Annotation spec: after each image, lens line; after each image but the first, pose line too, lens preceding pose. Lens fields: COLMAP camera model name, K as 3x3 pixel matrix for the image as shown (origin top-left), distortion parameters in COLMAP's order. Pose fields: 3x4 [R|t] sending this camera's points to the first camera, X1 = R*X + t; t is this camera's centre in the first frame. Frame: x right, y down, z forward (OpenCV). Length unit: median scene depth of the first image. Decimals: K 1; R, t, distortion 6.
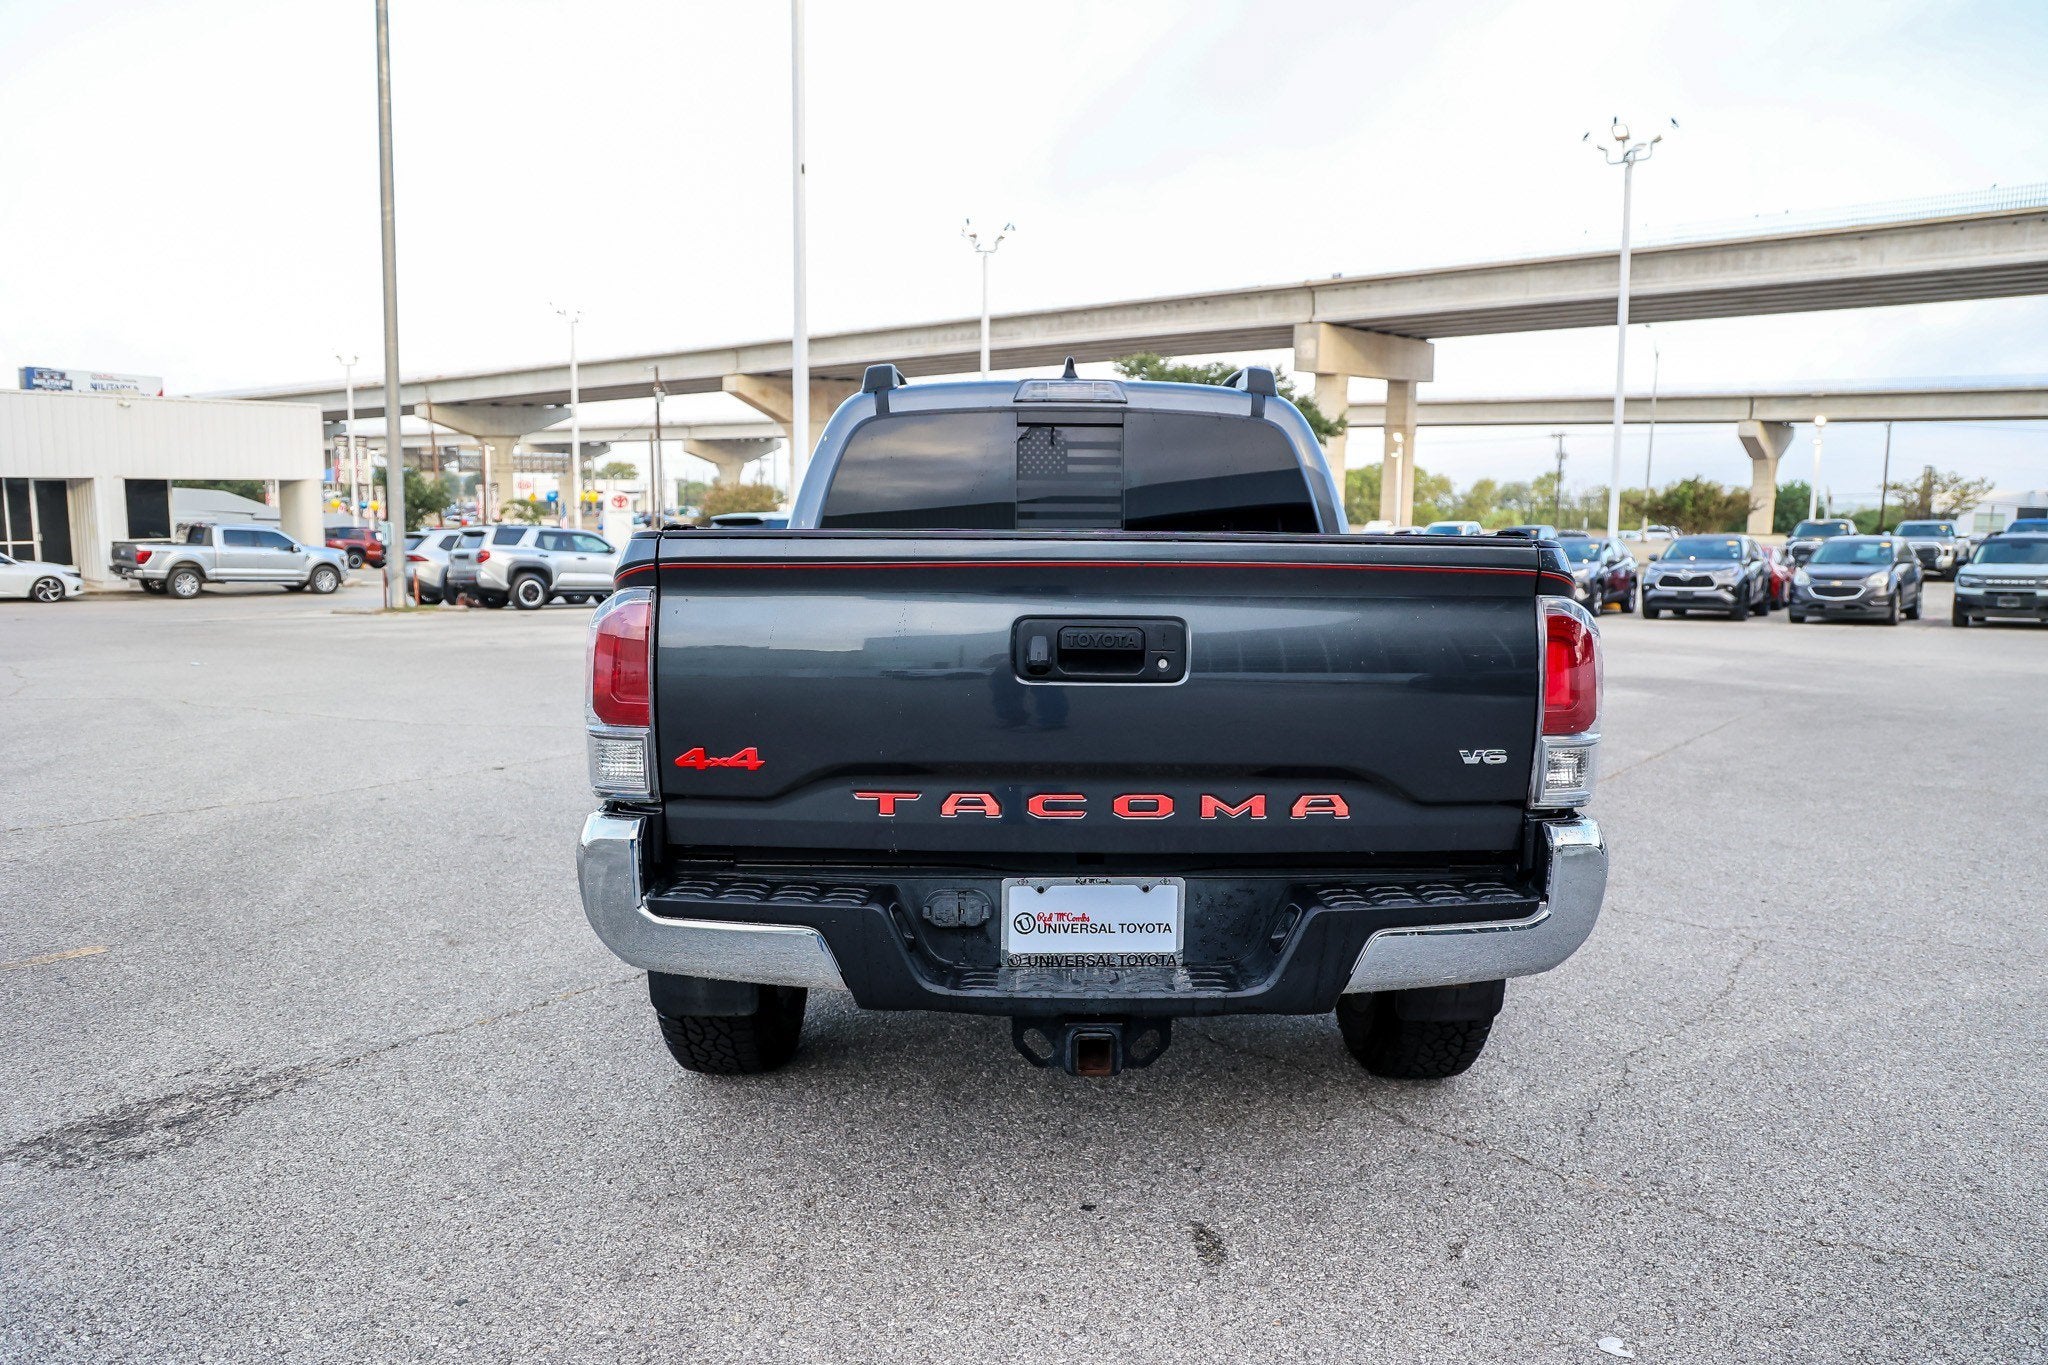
lens RADIAL K [[1376.3, 0, 1033.6], [0, 1376.3, 679.6], [0, 0, 1]] dist [-0.087995, 0.054337]
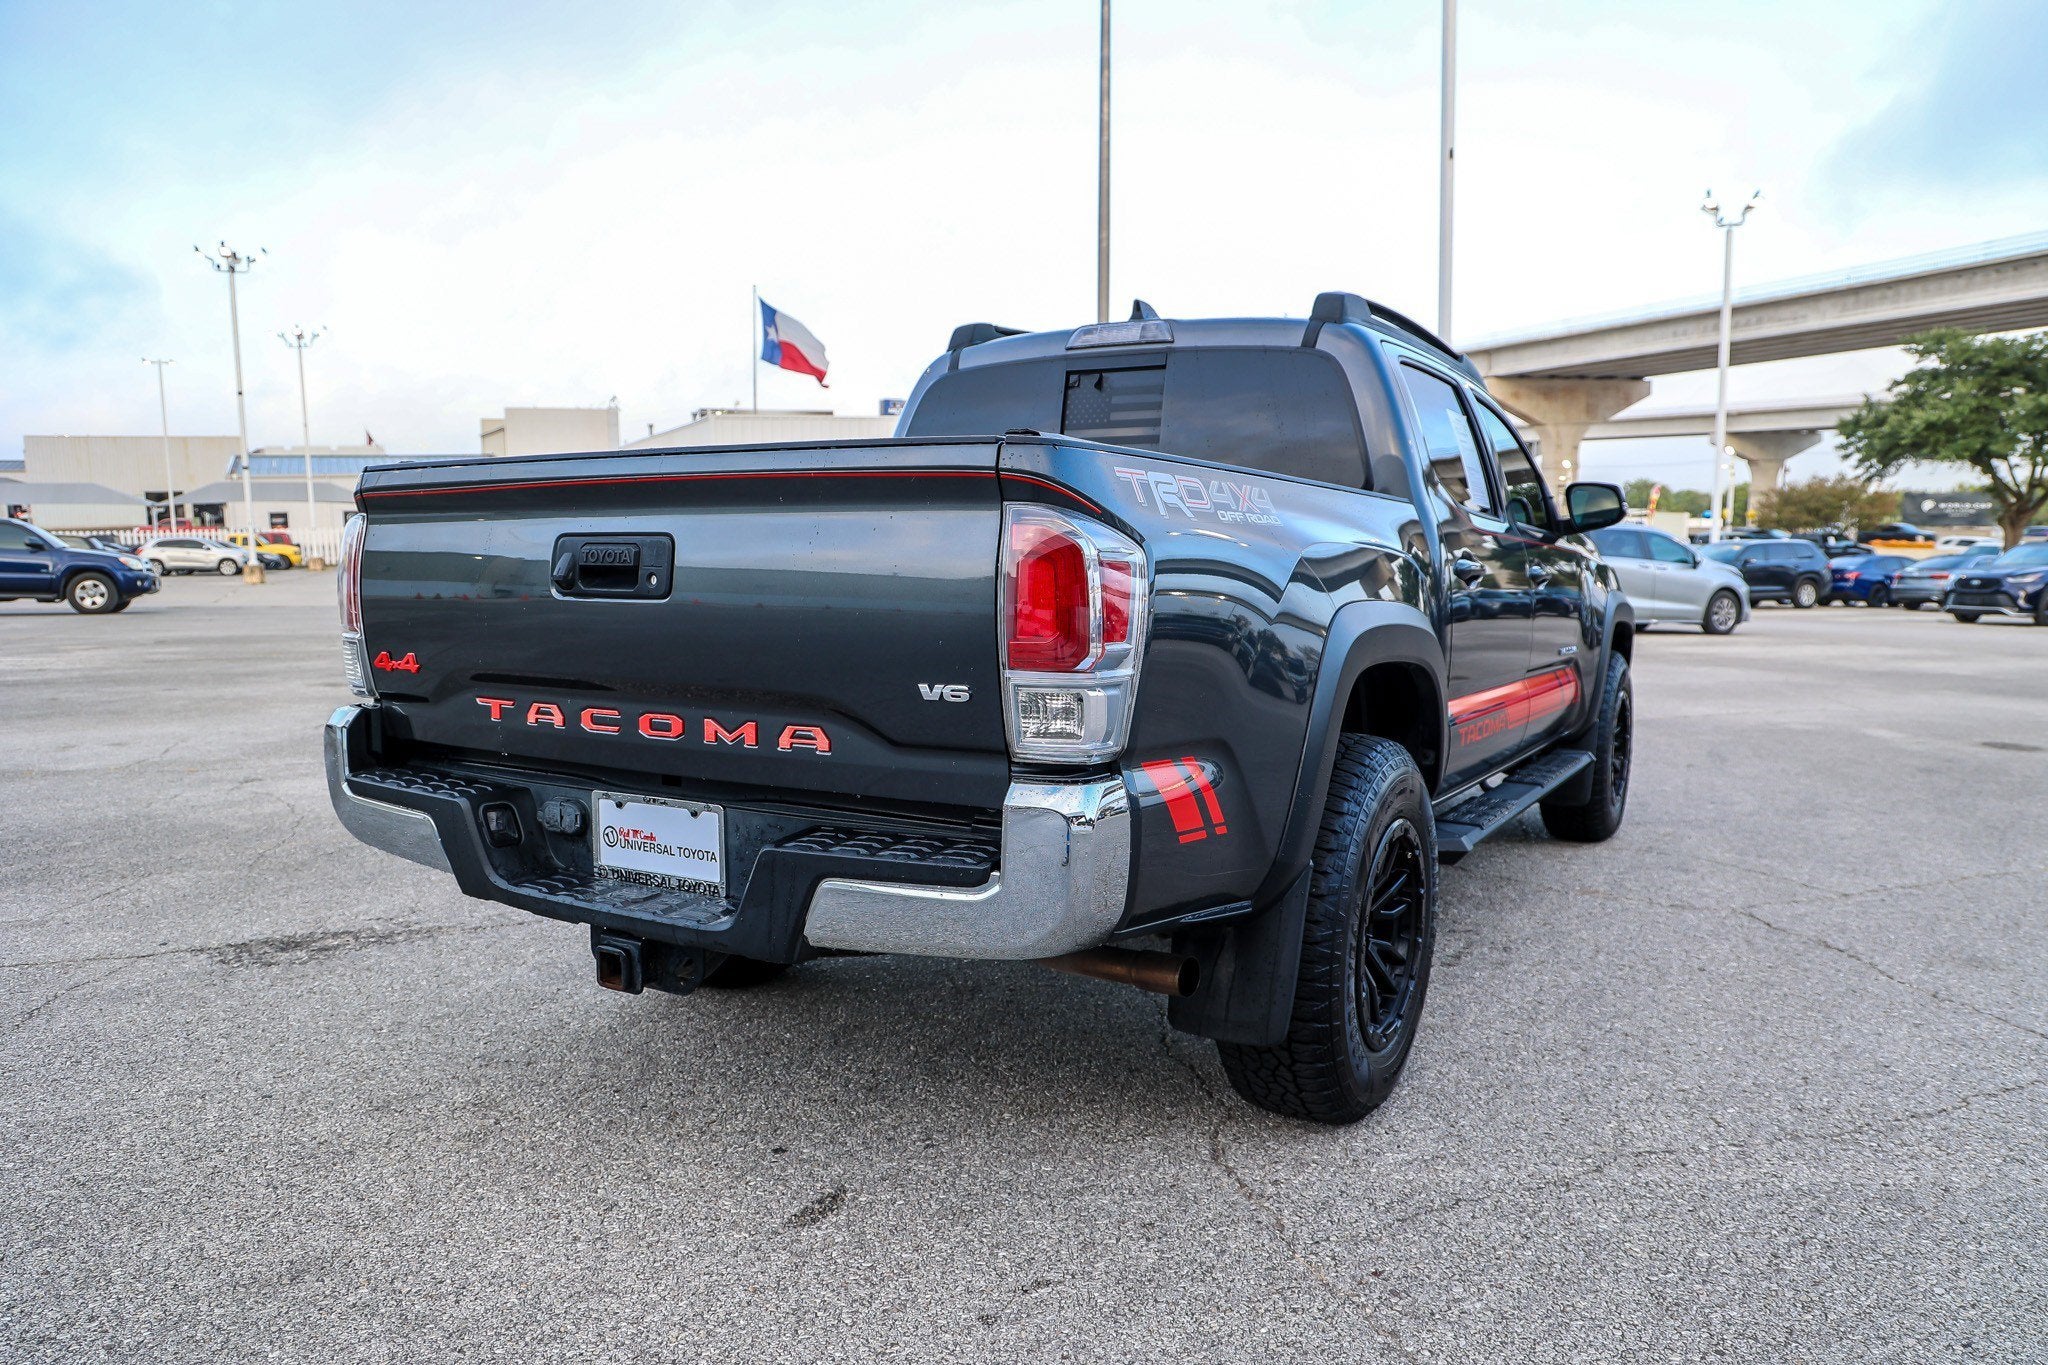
lens RADIAL K [[1379.5, 0, 1035.1], [0, 1379.5, 684.4], [0, 0, 1]] dist [-0.081591, 0.048378]
pose [[0.867458, 0.048088, -0.495180, 0.775003], [-0.048902, 0.998739, 0.011323, 0.036745], [0.495100, 0.014393, 0.868717, 0.266053]]
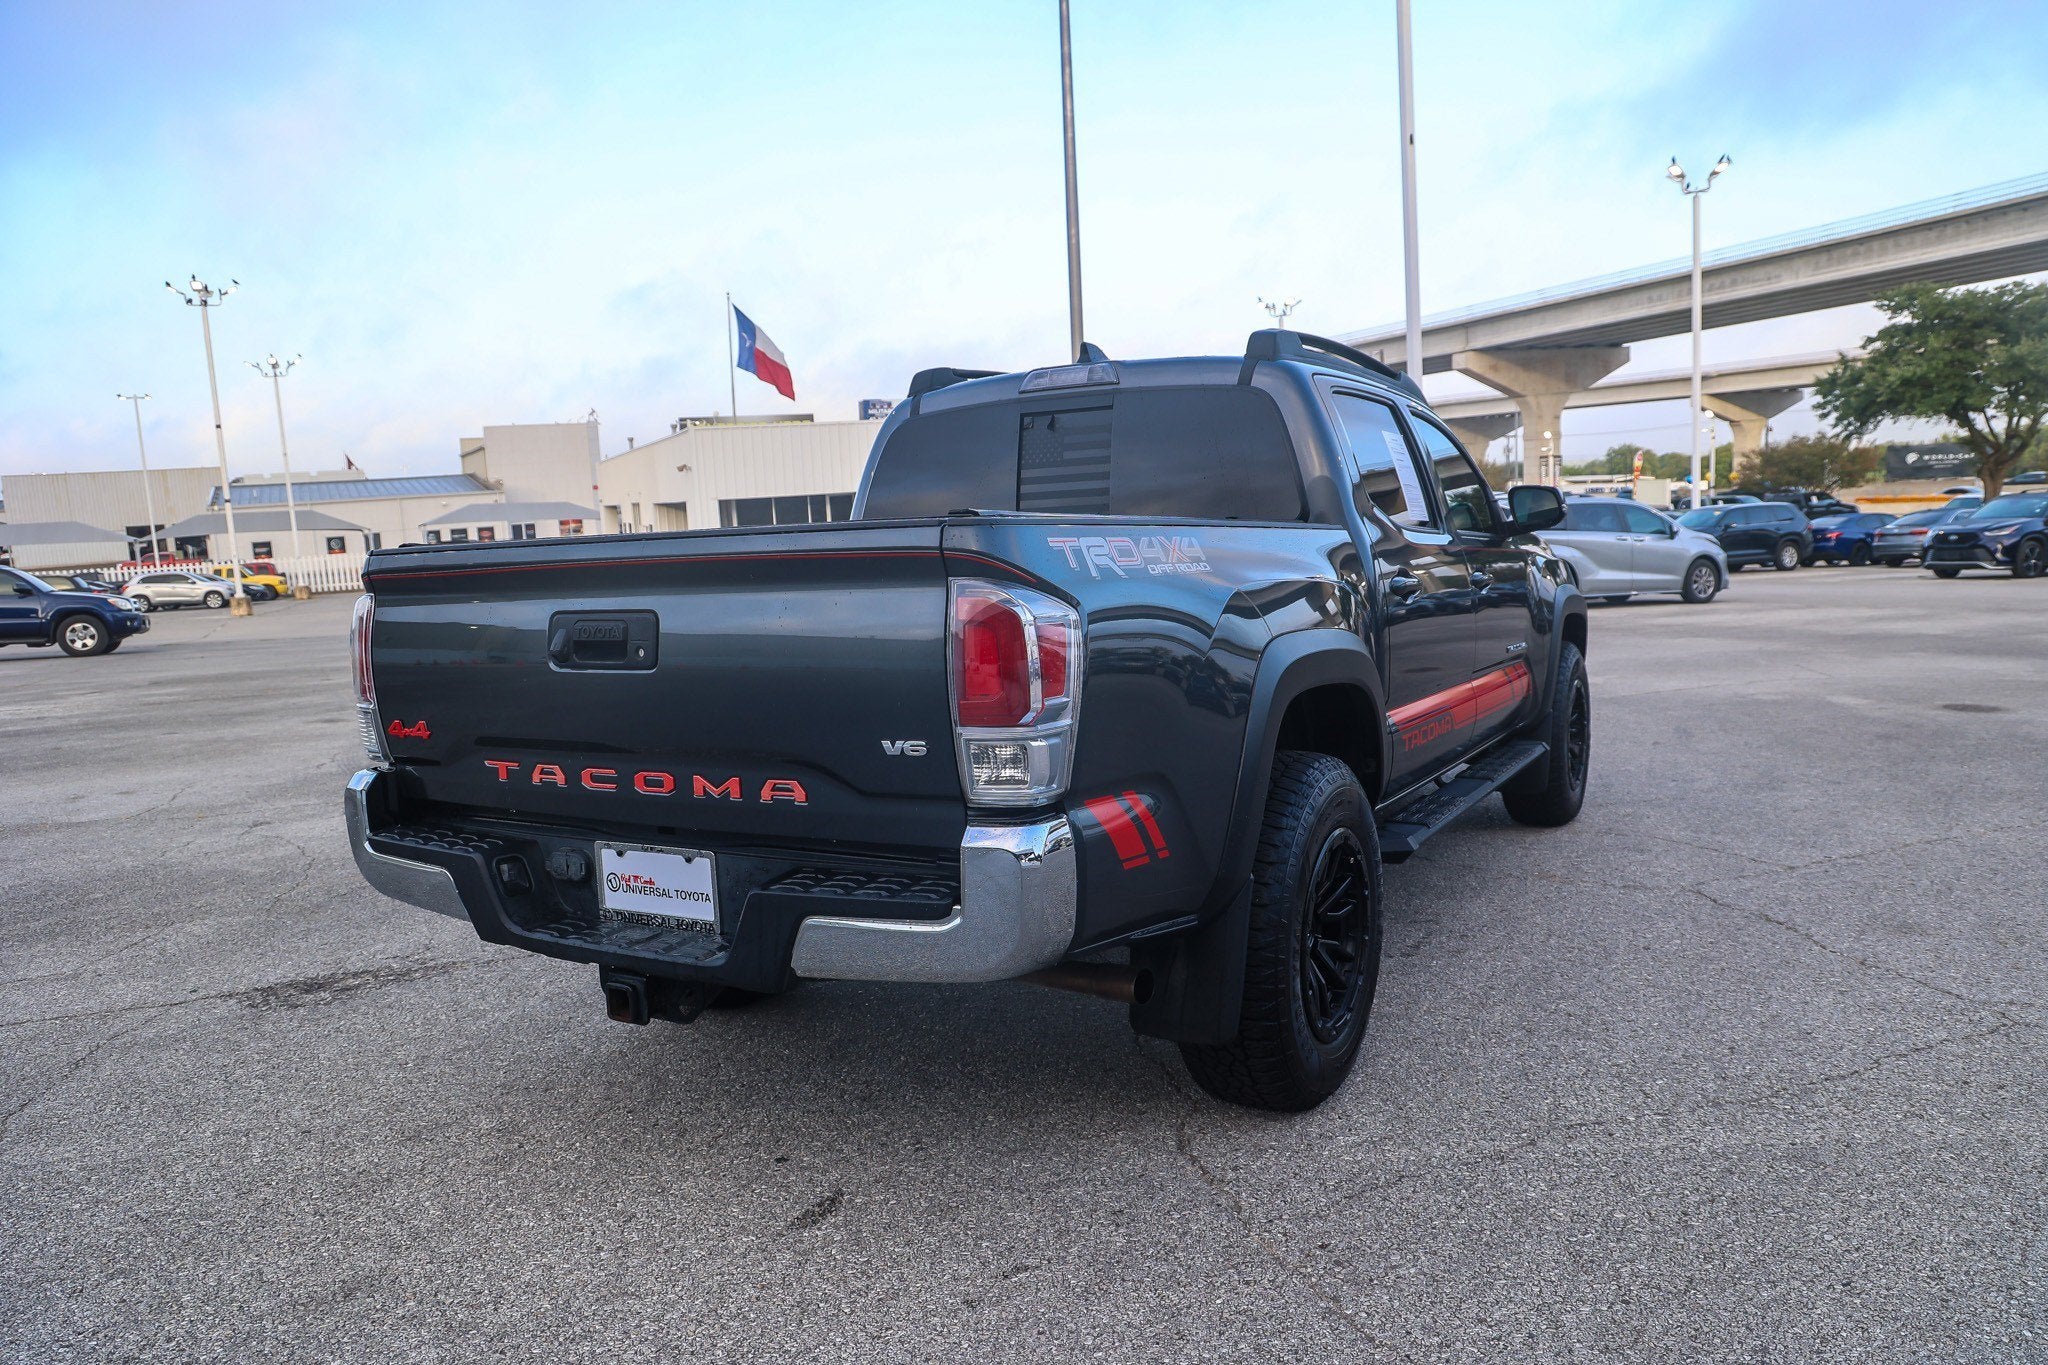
lens RADIAL K [[1381.7, 0, 1032.0], [0, 1381.7, 680.9], [0, 0, 1]] dist [-0.084174, 0.049509]
pose [[0.870485, 0.008601, -0.492120, 0.850338], [-0.002702, 0.999916, 0.012697, -0.003256], [0.492188, -0.009723, 0.870435, 0.190712]]
